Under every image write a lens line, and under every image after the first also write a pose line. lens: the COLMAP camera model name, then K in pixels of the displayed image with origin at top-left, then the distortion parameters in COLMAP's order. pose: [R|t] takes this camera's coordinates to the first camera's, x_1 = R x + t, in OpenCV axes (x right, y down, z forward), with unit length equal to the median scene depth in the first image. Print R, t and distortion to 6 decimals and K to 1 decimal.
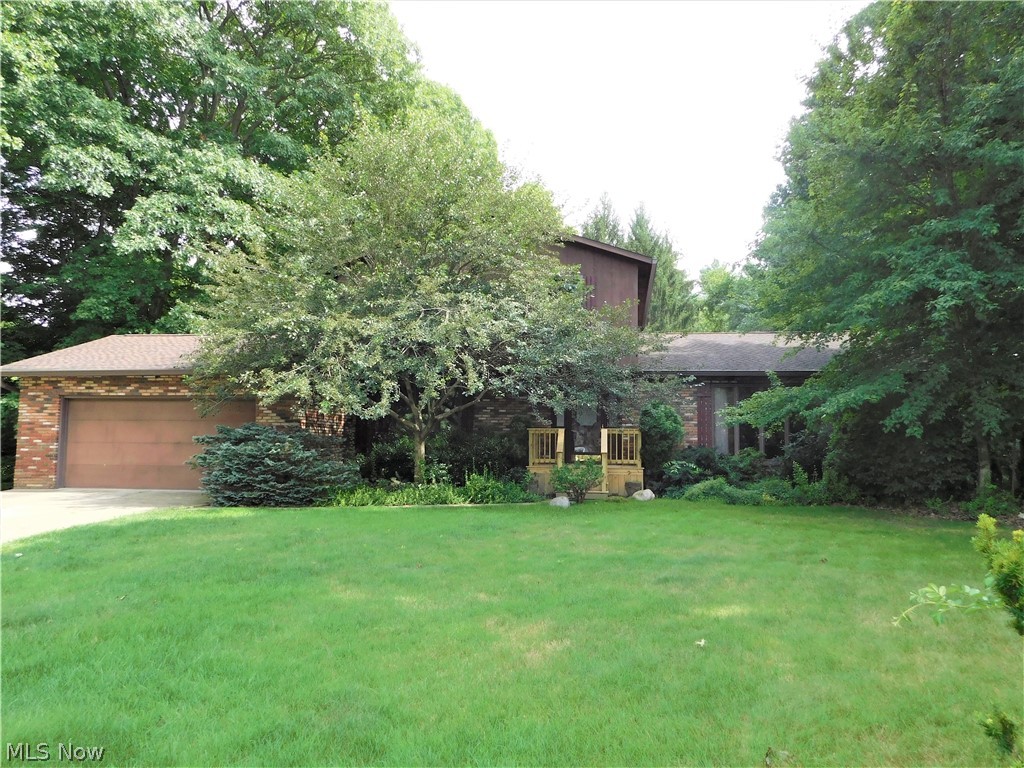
lens RADIAL K [[757.2, 0, 512.4], [0, 757.2, 392.3], [0, 0, 1]] dist [0.006693, 0.001975]
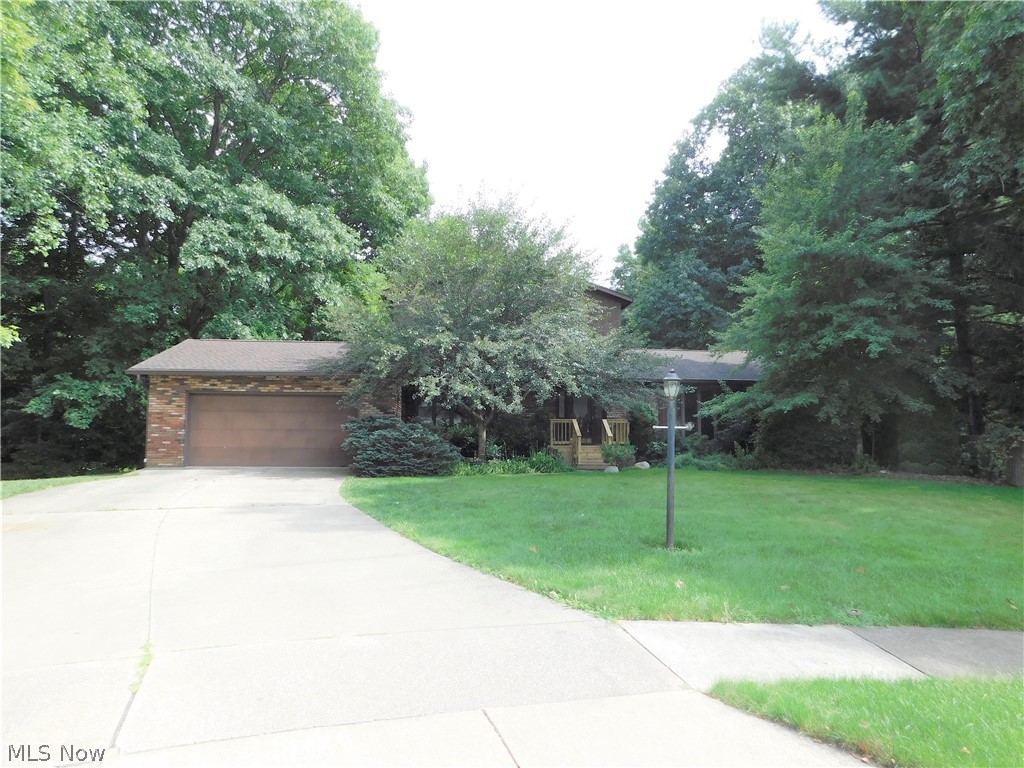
lens RADIAL K [[679.0, 0, 511.1], [0, 679.0, 377.8], [0, 0, 1]] dist [-0.047510, 0.024626]
pose [[0.971611, 0.016213, 0.236027, -0.344375], [-0.013811, 0.999835, -0.011828, -0.011037], [-0.236179, 0.008232, 0.971675, -0.175043]]
